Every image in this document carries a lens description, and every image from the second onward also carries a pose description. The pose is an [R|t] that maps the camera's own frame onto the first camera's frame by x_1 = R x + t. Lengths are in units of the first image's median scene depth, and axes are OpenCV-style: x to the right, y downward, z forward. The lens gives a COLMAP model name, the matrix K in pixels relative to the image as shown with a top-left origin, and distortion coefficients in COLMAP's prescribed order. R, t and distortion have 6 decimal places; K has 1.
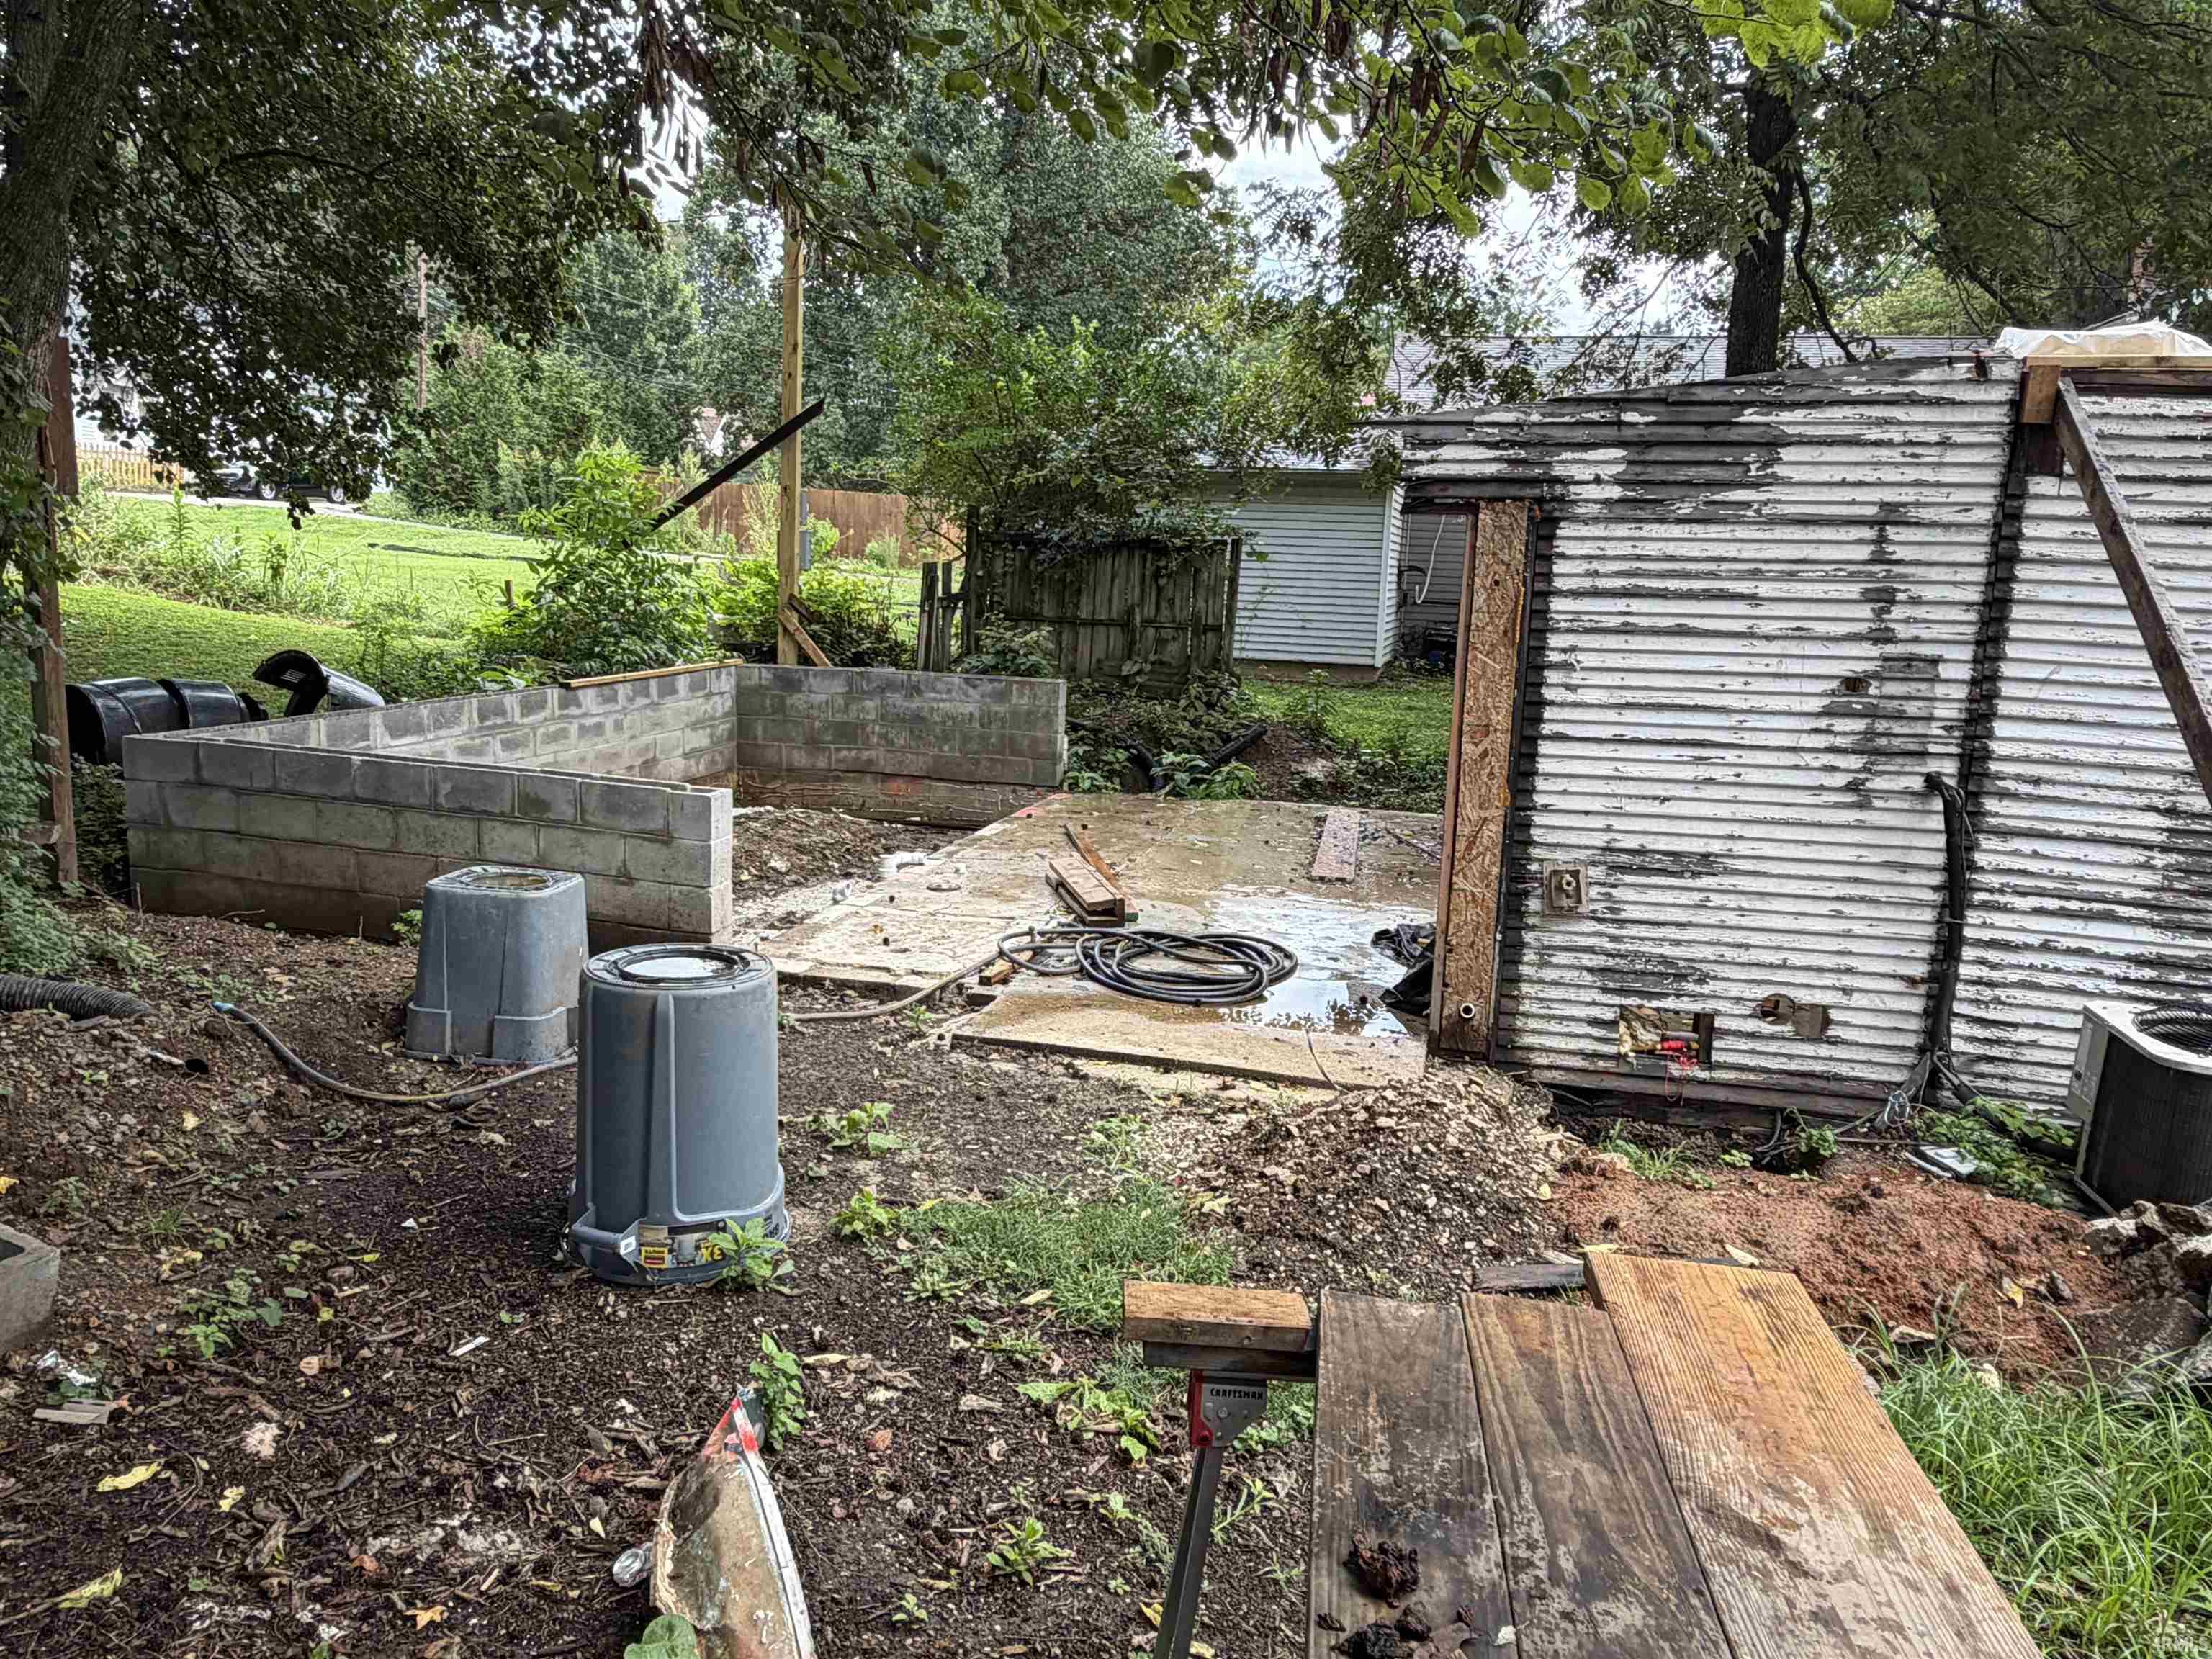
lens RADIAL K [[1563.3, 0, 1106.0], [0, 1563.3, 829.5], [0, 0, 1]] dist [0.003012, 0.007686]
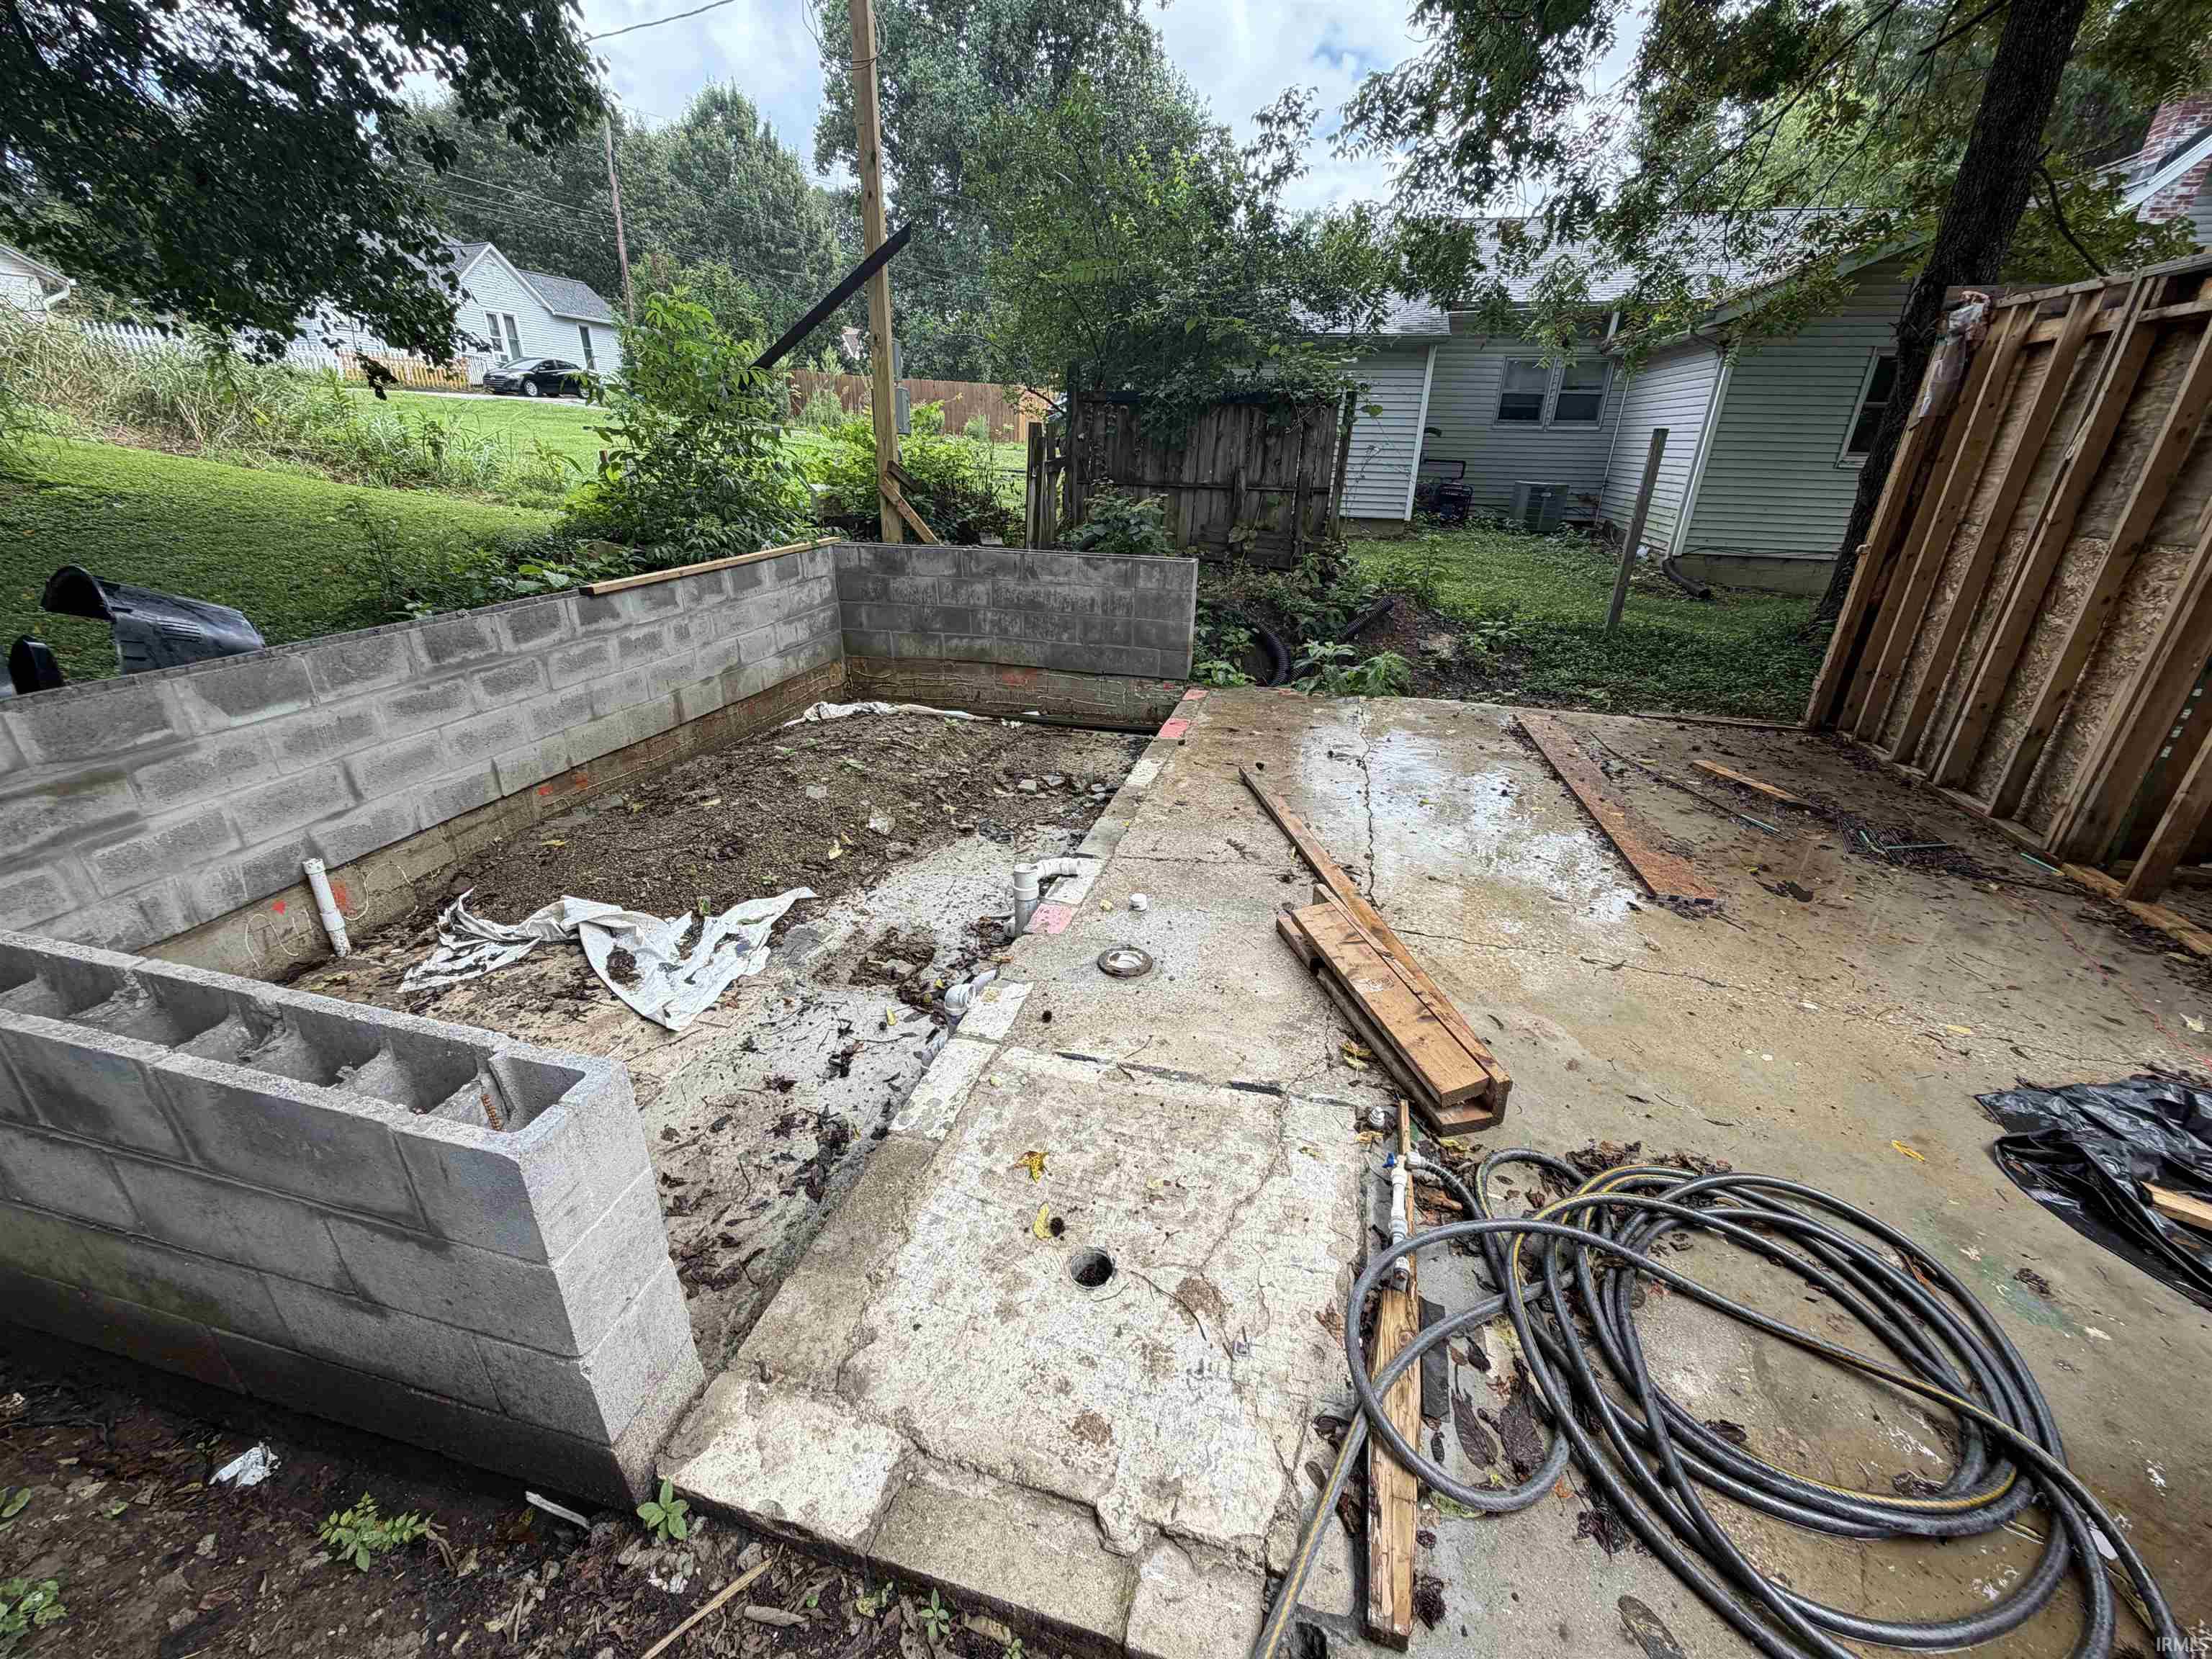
lens RADIAL K [[886.1, 0, 1106.0], [0, 886.1, 829.5], [0, 0, 1]] dist [0.001790, 0.000295]
pose [[0.999864, -0.012402, -0.010885, -0.067483], [0.014675, 0.969932, 0.242933, -0.062755], [0.007545, -0.243060, 0.969982, 0.425379]]
